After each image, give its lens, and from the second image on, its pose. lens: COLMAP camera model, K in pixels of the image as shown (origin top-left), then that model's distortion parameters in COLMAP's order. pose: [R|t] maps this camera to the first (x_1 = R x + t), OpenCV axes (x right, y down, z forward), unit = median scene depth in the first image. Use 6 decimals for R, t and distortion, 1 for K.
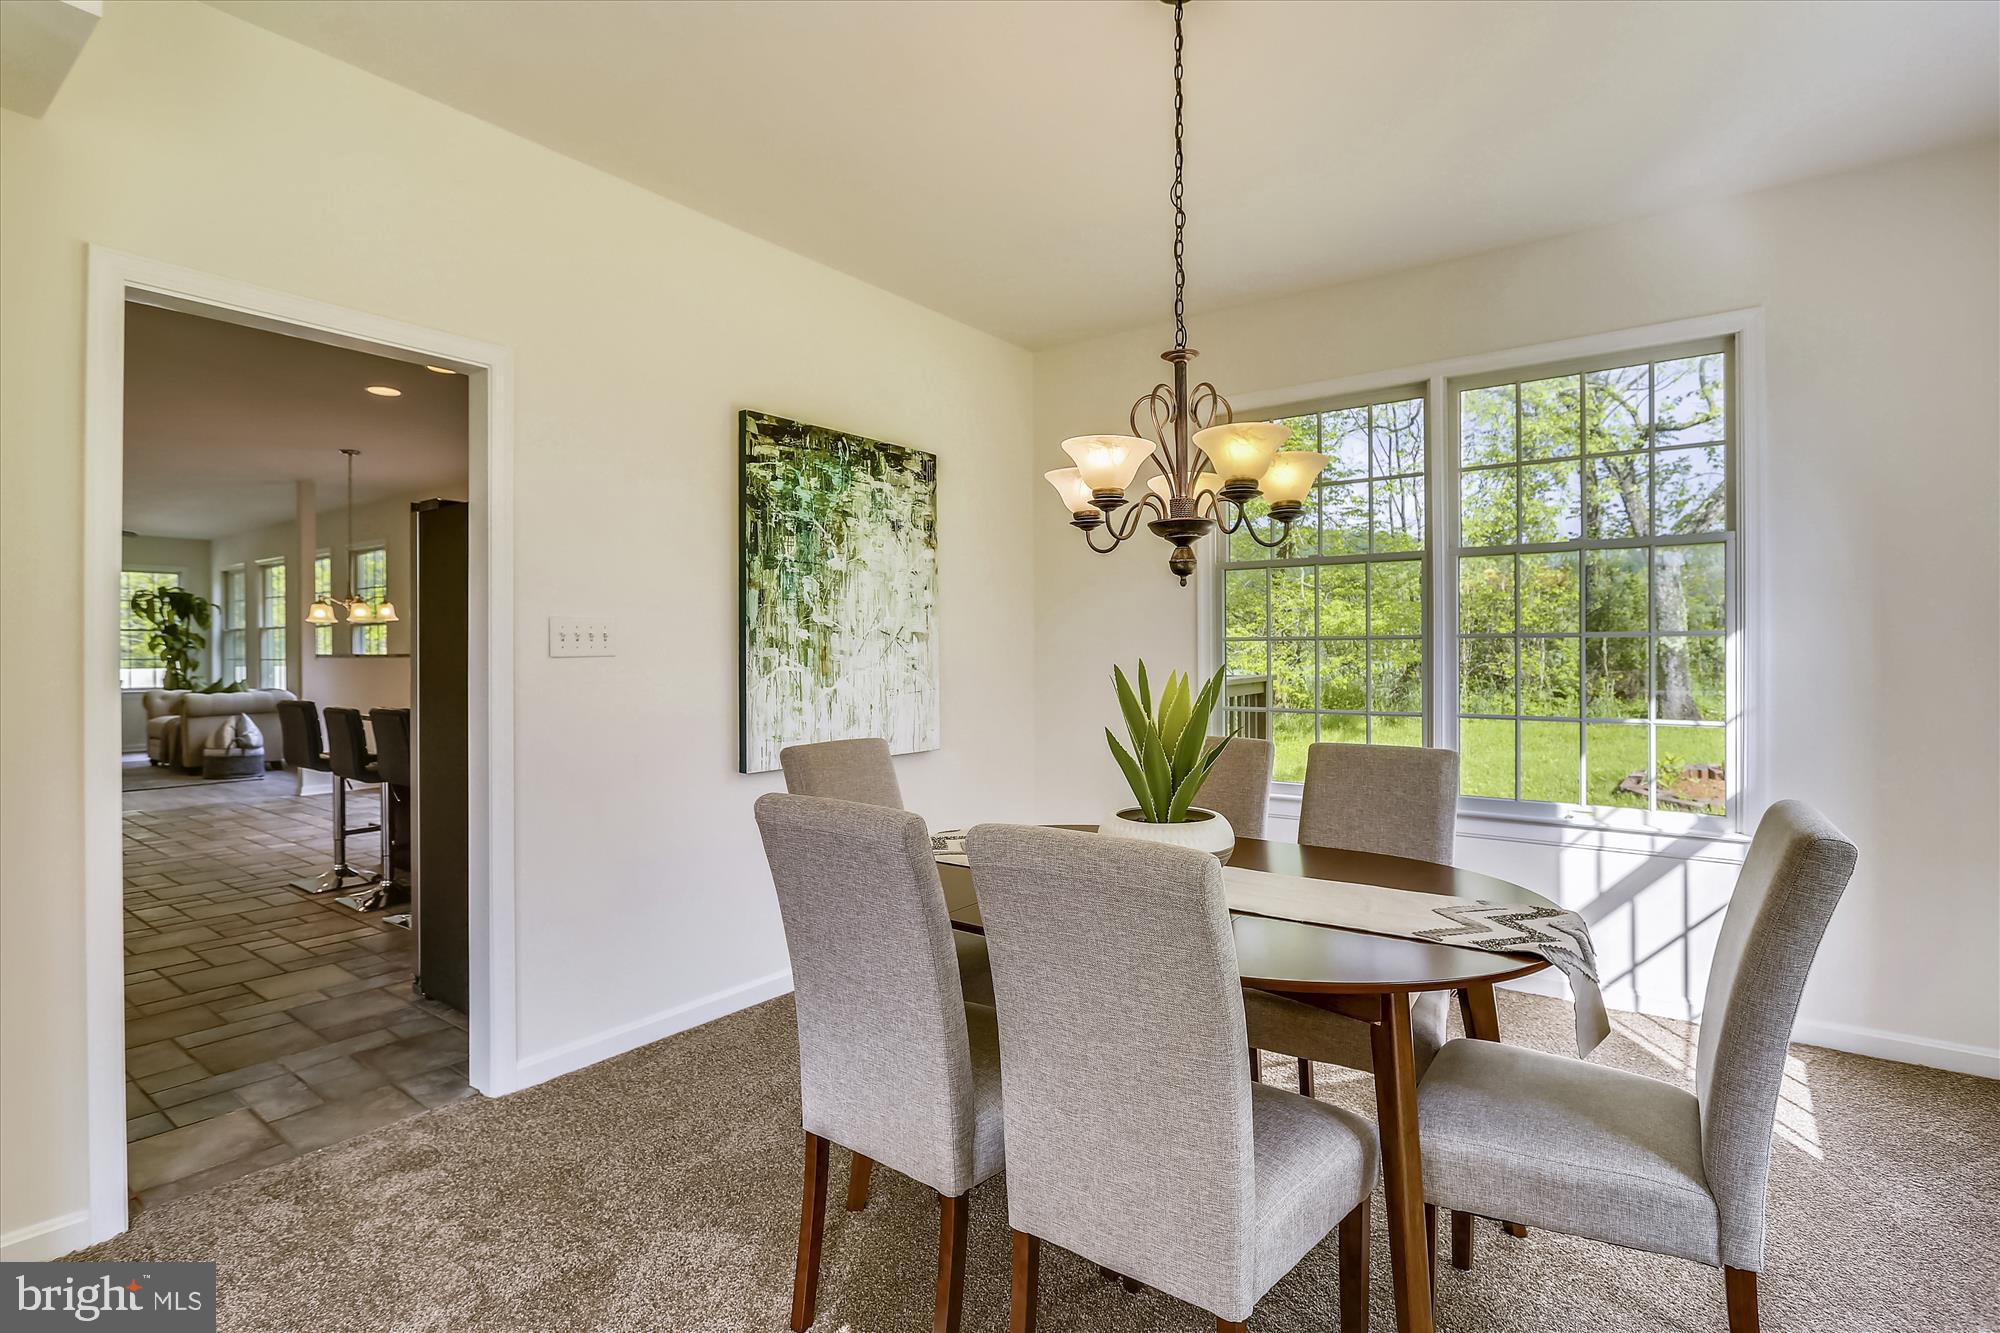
lens RADIAL K [[957.7, 0, 1008.5], [0, 957.7, 657.9], [0, 0, 1]] dist [0.002808, -0.001478]
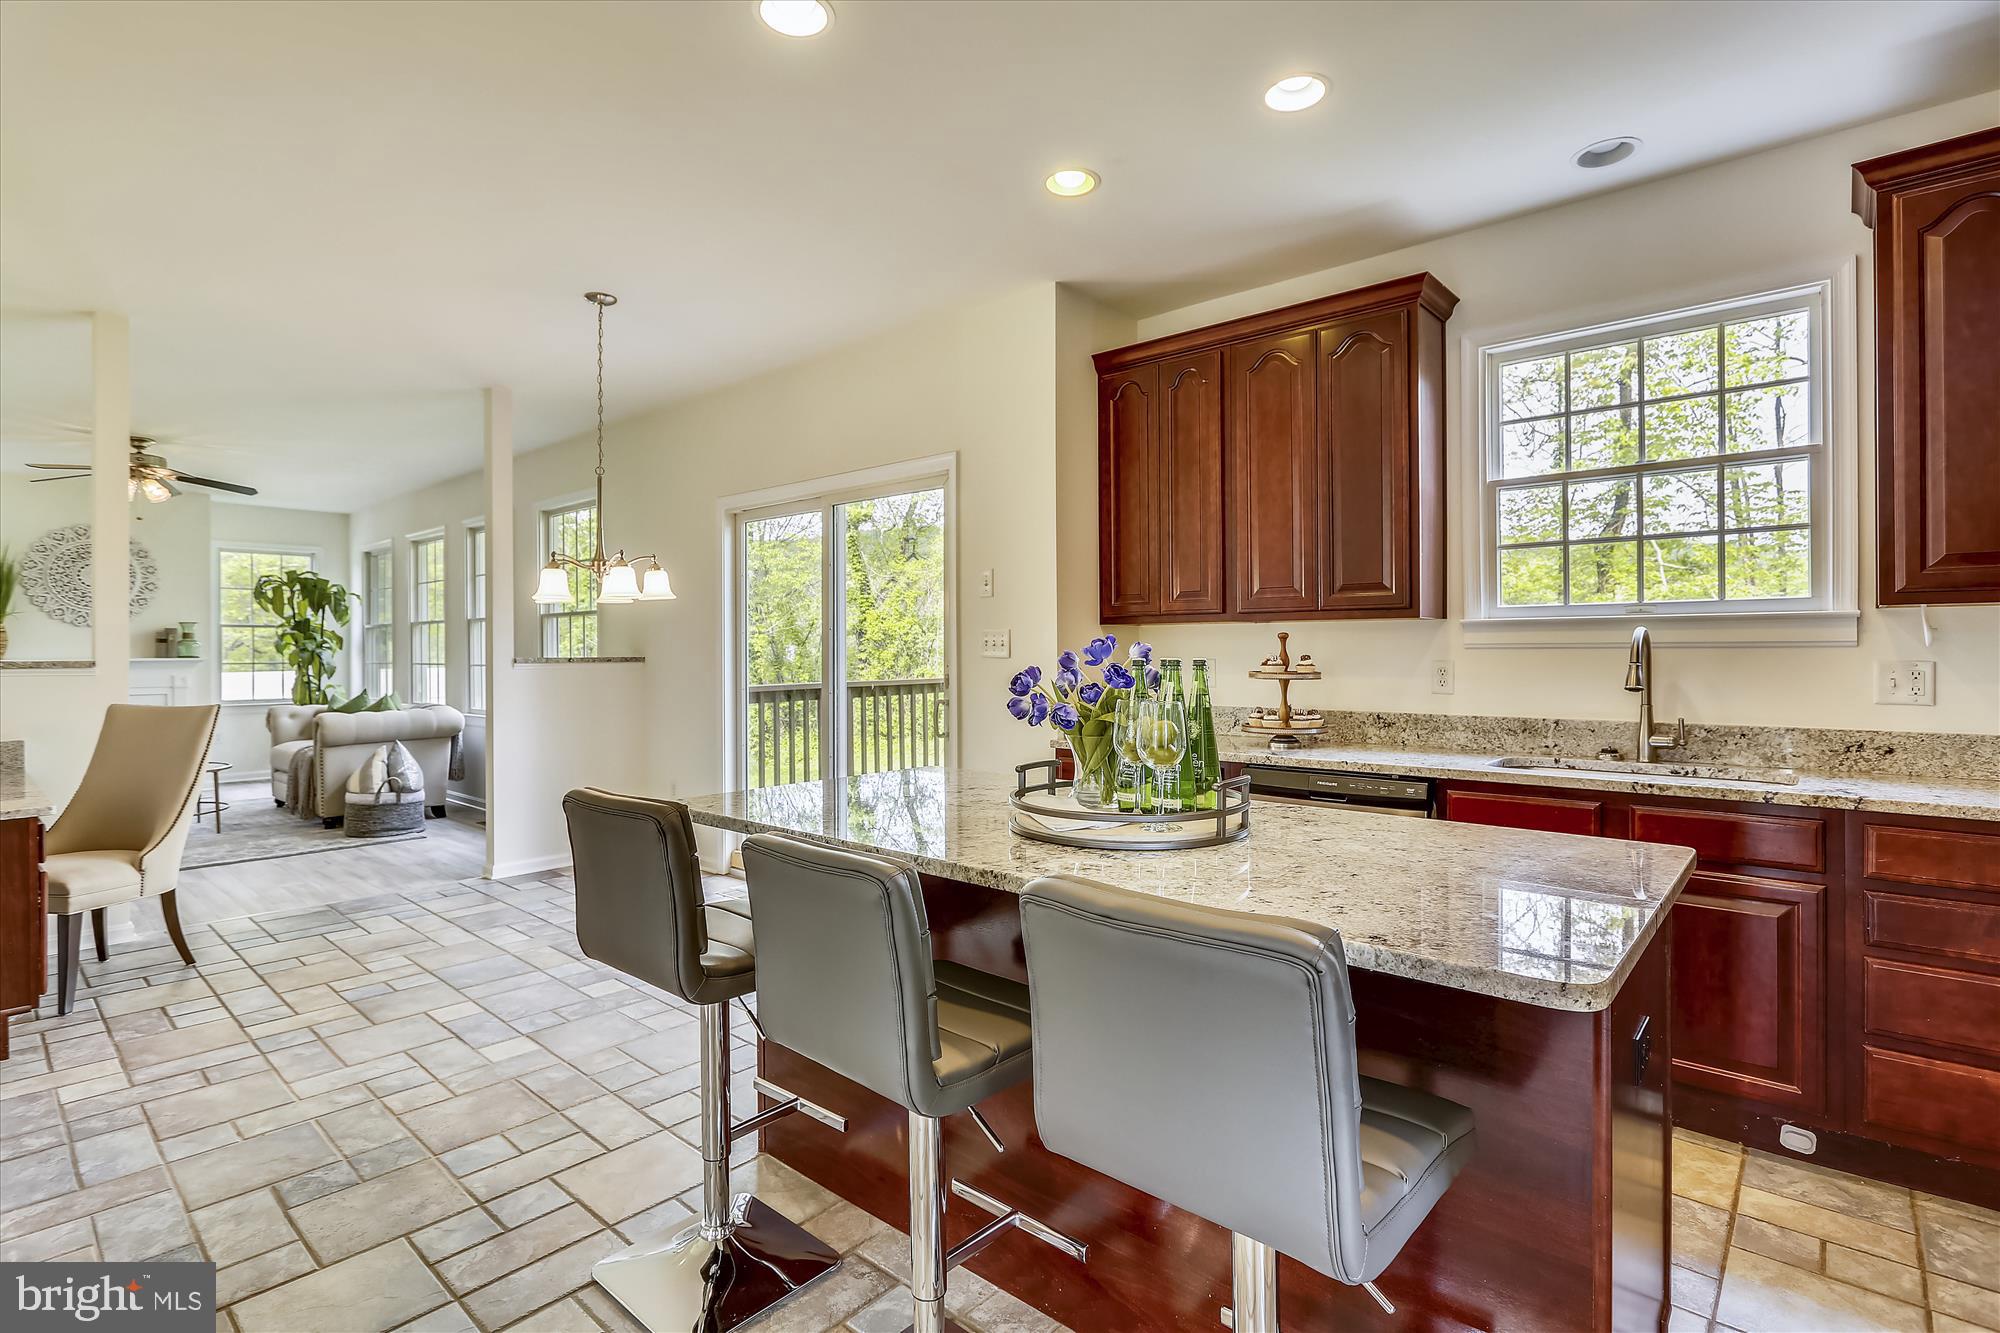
lens RADIAL K [[957.7, 0, 1009.7], [0, 957.7, 661.2], [0, 0, 1]] dist [0.002808, -0.001478]
pose [[0.996646, 0.002556, -0.081792, -0.249367], [-0.002587, 0.999997, -0.000272, -0.001875], [0.081791, 0.000483, 0.996649, 0.285383]]
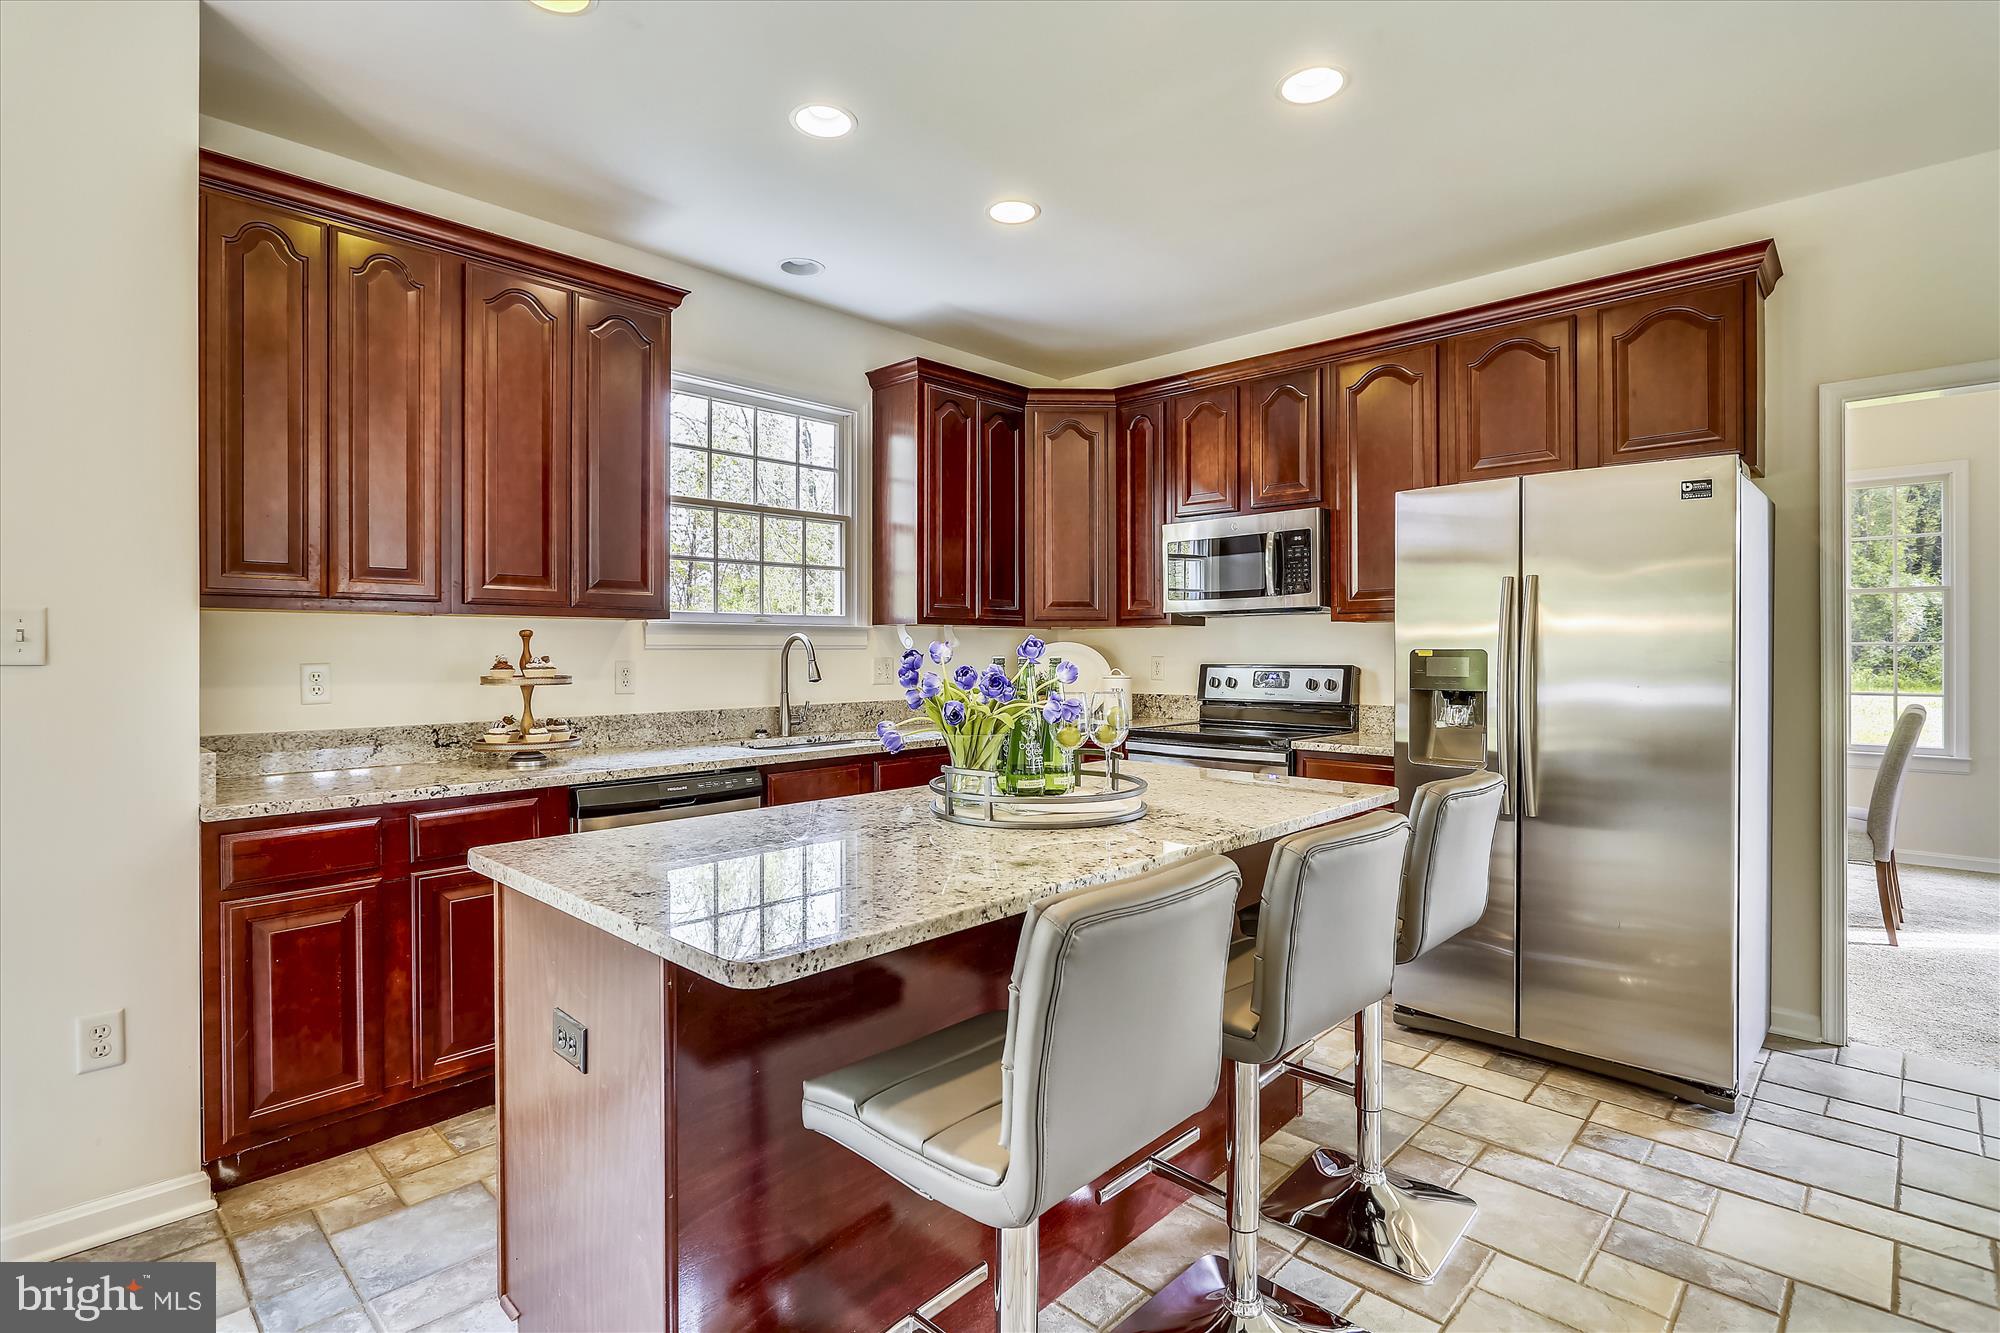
lens RADIAL K [[957.7, 0, 1003.2], [0, 957.7, 647.5], [0, 0, 1]] dist [0.002808, -0.001478]
pose [[0.133489, 0.002699, 0.991047, -0.437366], [0.008242, 0.999959, -0.003834, -0.004738], [-0.991016, 0.008680, 0.133462, 0.445748]]
